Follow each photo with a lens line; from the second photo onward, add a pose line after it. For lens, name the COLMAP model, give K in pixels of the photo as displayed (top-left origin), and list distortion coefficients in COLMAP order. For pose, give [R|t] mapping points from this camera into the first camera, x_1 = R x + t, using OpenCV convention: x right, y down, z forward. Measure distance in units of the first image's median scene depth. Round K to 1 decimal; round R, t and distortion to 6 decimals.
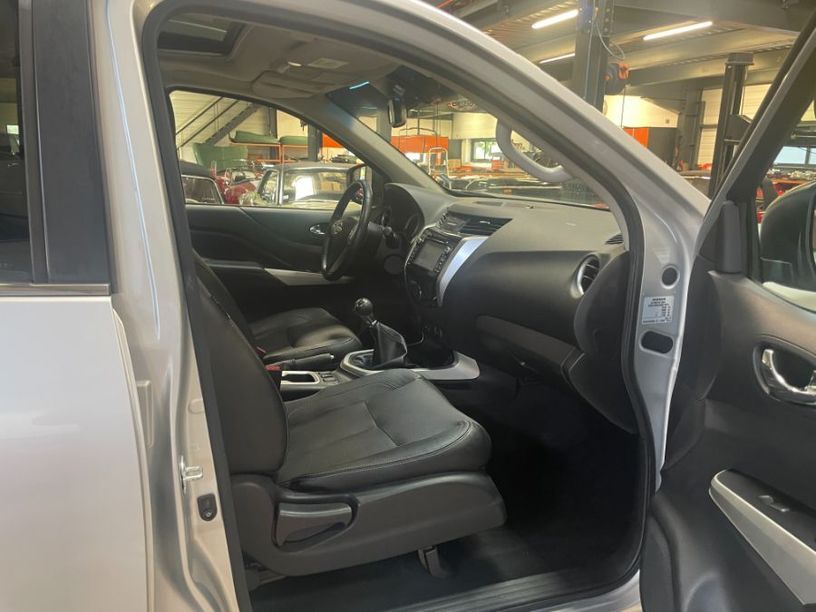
lens RADIAL K [[619.1, 0, 402.8], [0, 619.1, 302.3], [0, 0, 1]] dist [0.097563, -0.127865]
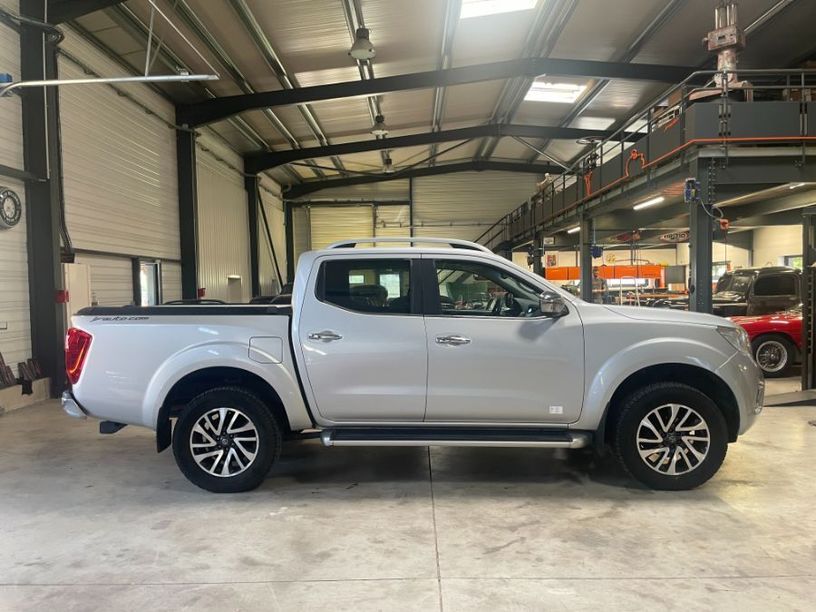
lens RADIAL K [[619.1, 0, 400.8], [0, 619.1, 308.8], [0, 0, 1]] dist [0.097563, -0.127865]
pose [[0.922901, -0.030689, -0.383812, 0.562669], [-0.044890, 0.981445, -0.186417, 0.356960], [0.382412, 0.189274, 0.904398, -1.522170]]
